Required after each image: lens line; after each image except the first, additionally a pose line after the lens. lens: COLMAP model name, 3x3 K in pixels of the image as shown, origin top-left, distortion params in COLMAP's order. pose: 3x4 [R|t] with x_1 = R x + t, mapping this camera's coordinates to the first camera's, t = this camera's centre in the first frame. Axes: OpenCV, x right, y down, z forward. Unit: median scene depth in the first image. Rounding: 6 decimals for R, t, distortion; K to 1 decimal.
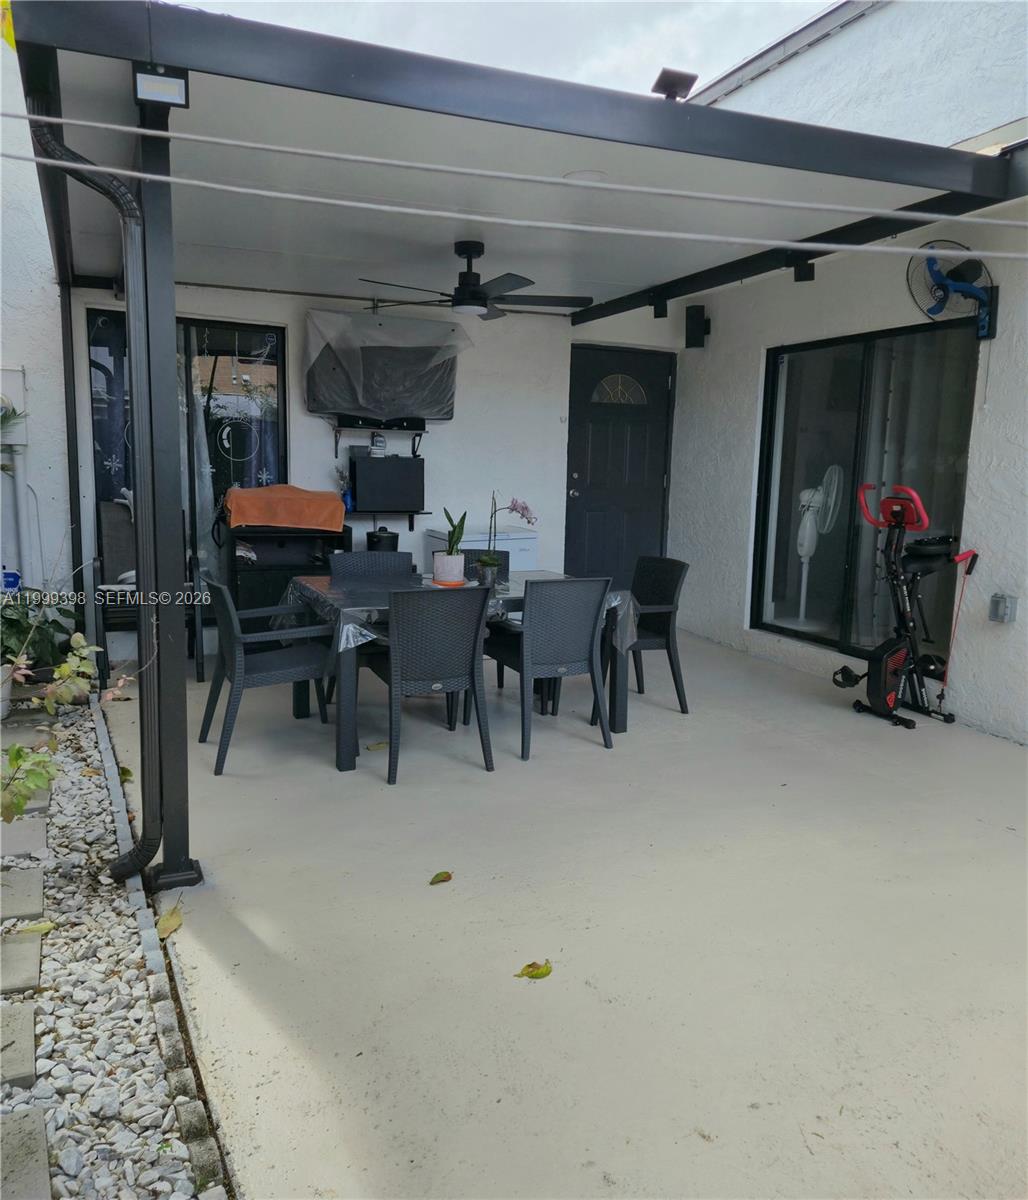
lens RADIAL K [[917.8, 0, 518.1], [0, 917.8, 600.6], [0, 0, 1]] dist [0.075580, -0.064703]
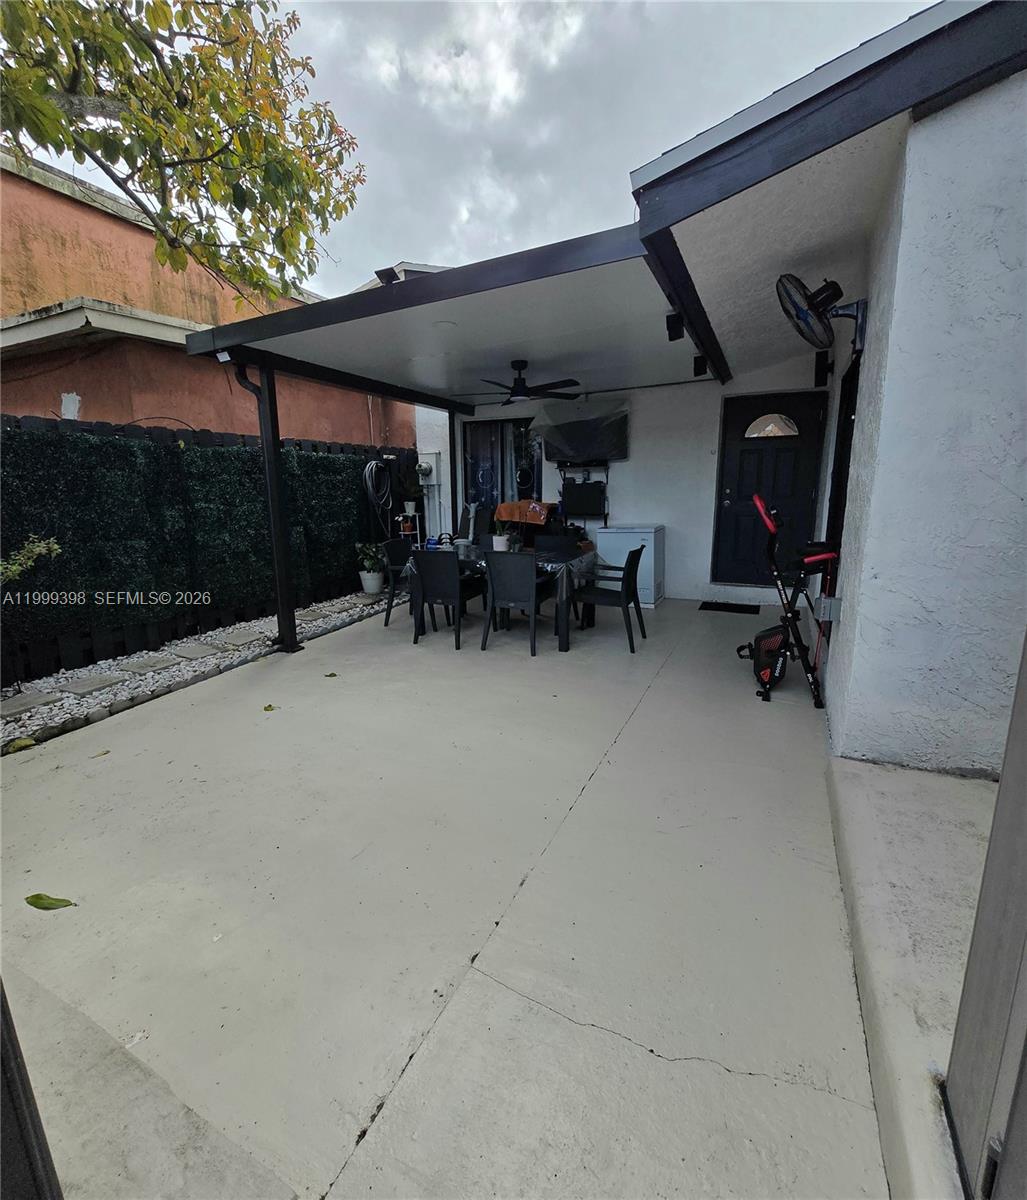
lens RADIAL K [[538.3, 0, 517.2], [0, 538.3, 589.4], [0, 0, 1]] dist [-0.001902, -0.001257]
pose [[0.634773, 0.113480, -0.764320, 0.783989], [-0.089291, 0.993303, 0.073321, -0.026252], [0.767522, 0.021705, 0.640655, 0.342412]]
